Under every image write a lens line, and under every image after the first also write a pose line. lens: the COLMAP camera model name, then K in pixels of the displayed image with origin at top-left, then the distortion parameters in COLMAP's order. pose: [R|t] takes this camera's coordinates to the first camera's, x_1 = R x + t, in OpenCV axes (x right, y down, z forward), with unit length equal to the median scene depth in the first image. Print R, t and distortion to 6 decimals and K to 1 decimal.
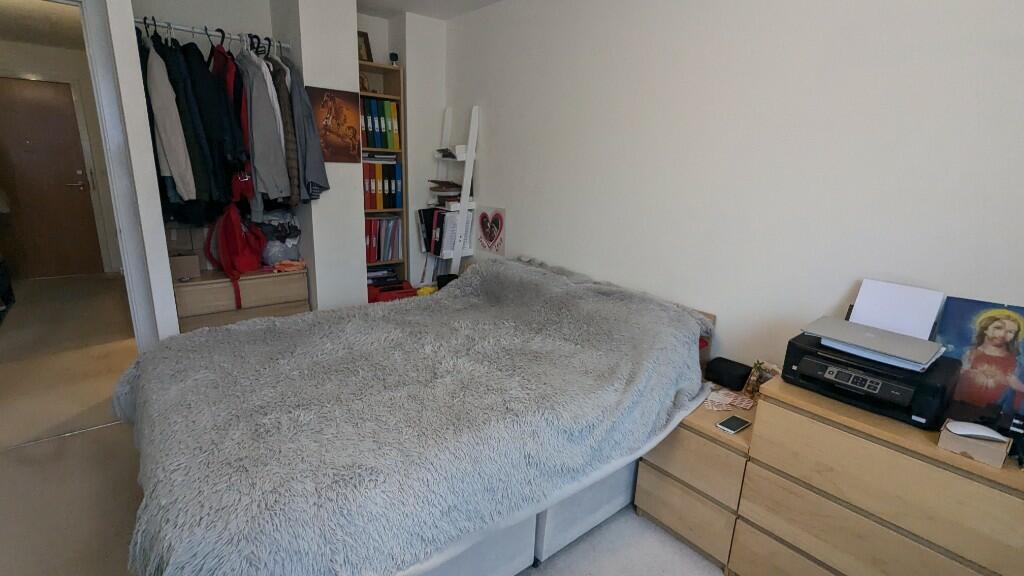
lens RADIAL K [[480.8, 0, 512.0], [0, 480.8, 288.0], [0, 0, 1]] dist [-0.000803, -0.000132]
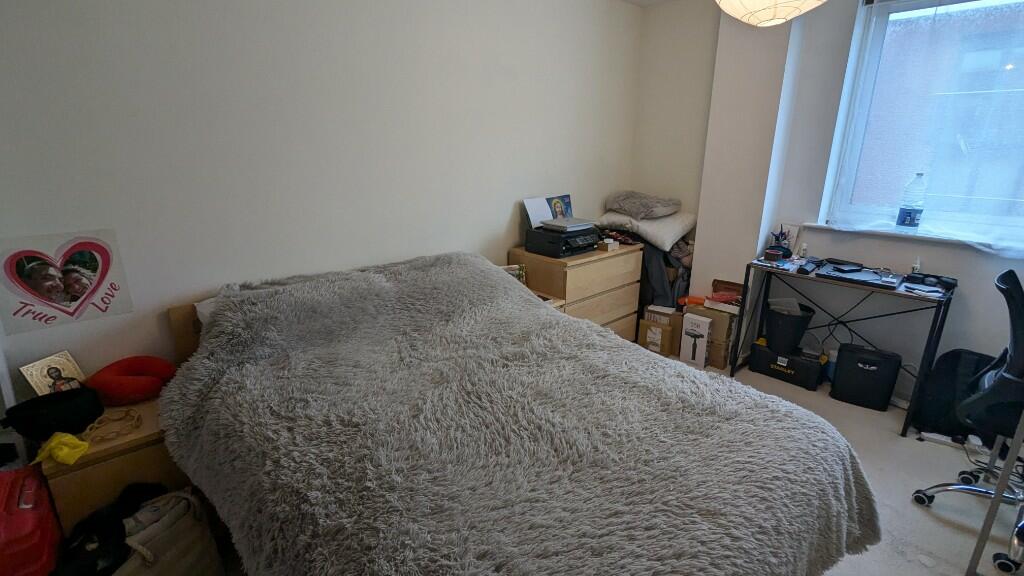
lens RADIAL K [[480.8, 0, 512.0], [0, 480.8, 288.0], [0, 0, 1]] dist [-0.000803, -0.000132]
pose [[-0.072810, -0.320129, 0.944572, -0.561979], [0.245947, 0.912073, 0.328073, -0.165290], [-0.966545, 0.256202, 0.012327, 0.560430]]
